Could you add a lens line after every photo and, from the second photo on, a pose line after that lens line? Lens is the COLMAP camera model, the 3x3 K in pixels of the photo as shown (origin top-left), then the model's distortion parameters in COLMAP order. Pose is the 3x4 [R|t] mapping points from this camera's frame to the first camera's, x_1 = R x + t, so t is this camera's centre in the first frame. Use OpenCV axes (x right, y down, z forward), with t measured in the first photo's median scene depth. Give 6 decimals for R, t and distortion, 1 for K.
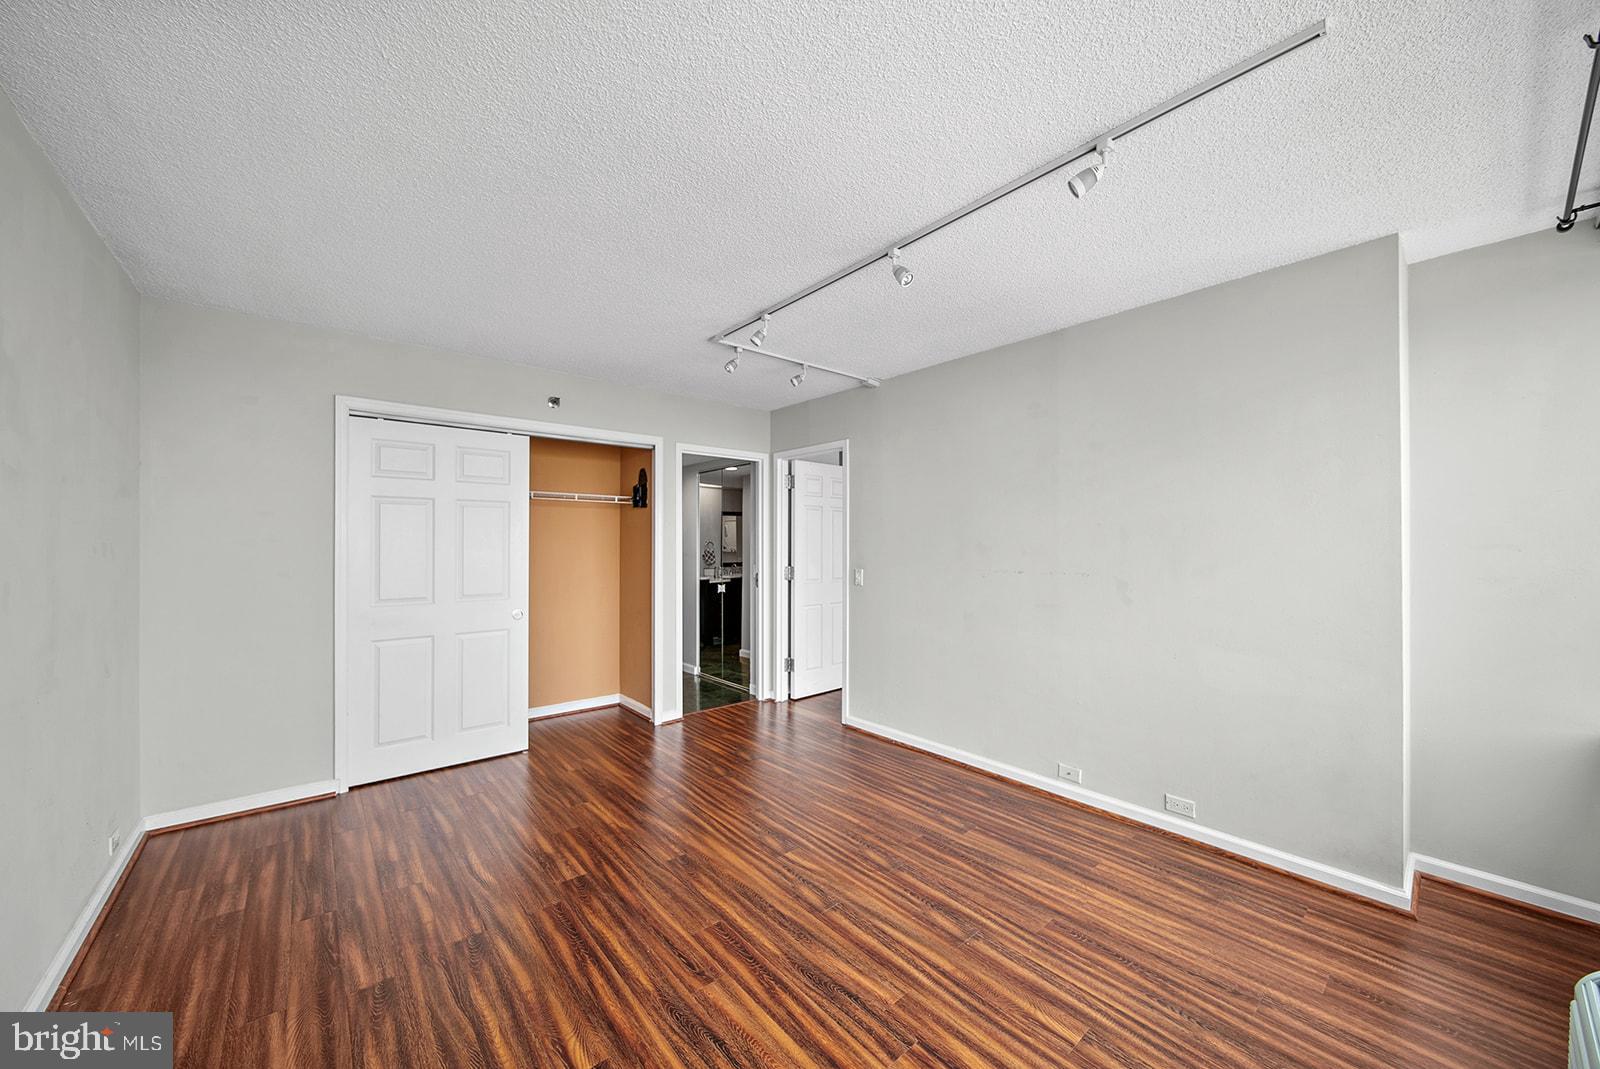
lens RADIAL K [[579.1, 0, 792.5], [0, 579.1, 545.8], [0, 0, 1]] dist [0.000277, -0.000187]
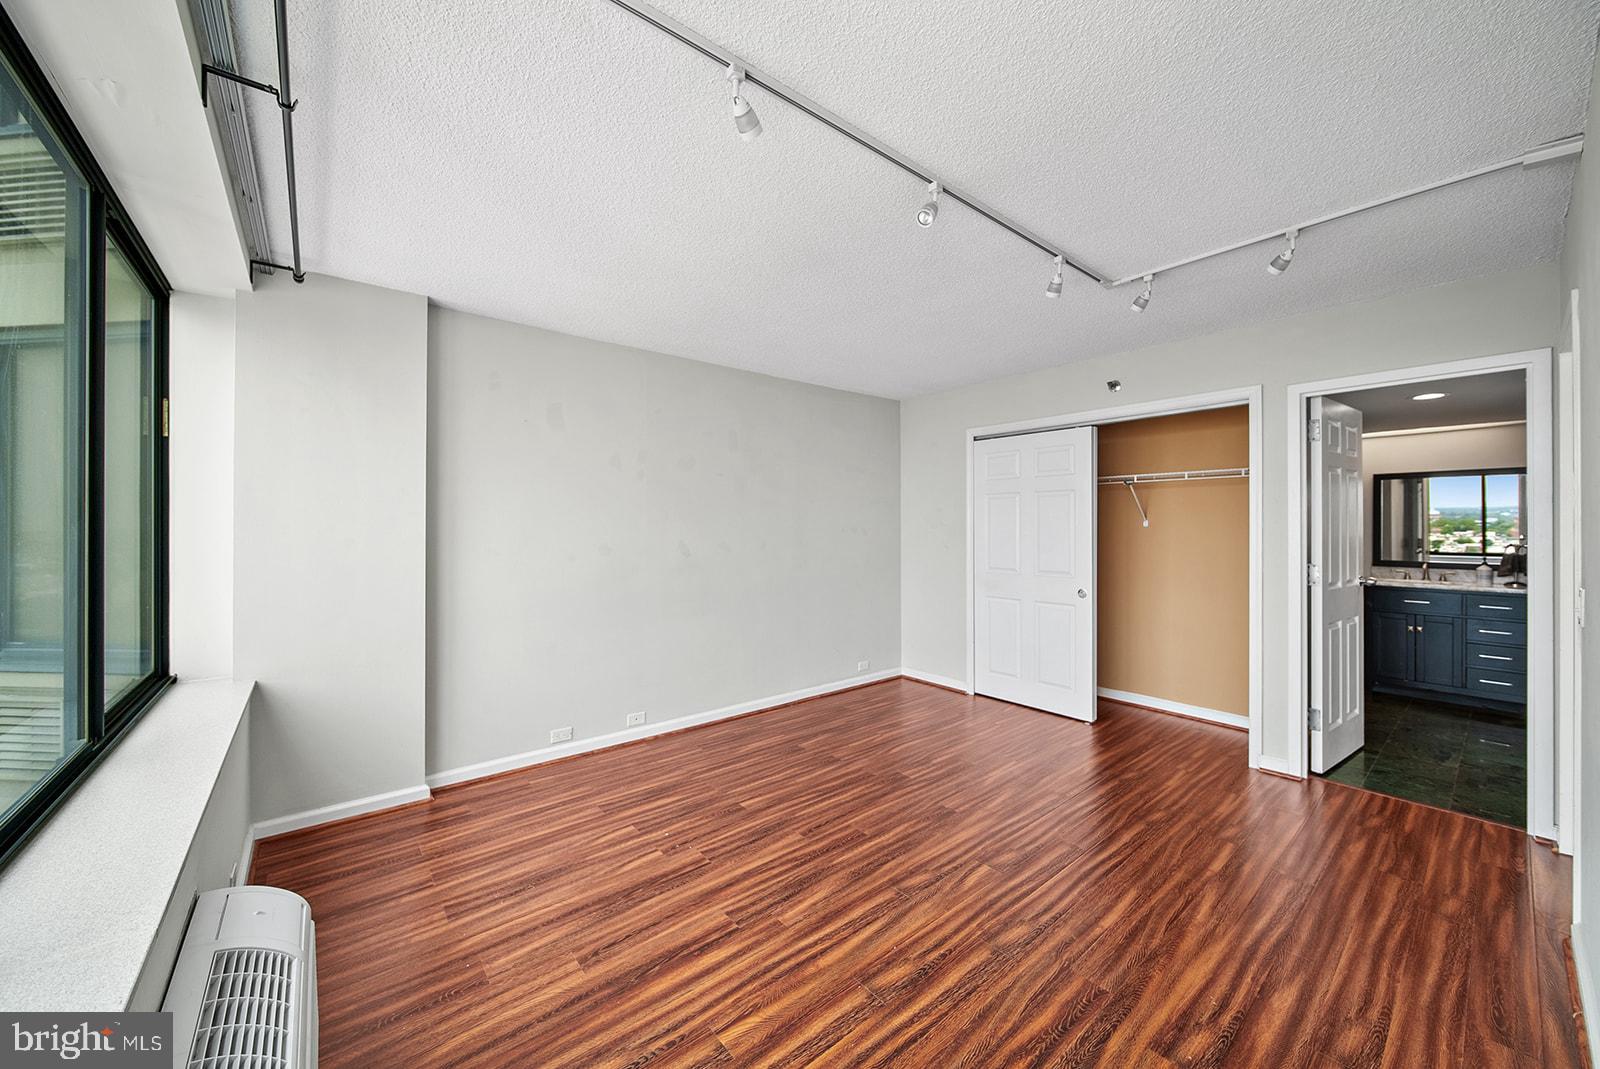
lens RADIAL K [[579.1, 0, 792.4], [0, 579.1, 525.0], [0, 0, 1]] dist [0.000277, -0.000187]
pose [[-0.013253, -0.003562, -0.999906, 1.145488], [-0.003774, 0.999987, -0.003512, -0.004165], [0.999905, 0.003727, -0.013266, 0.883402]]
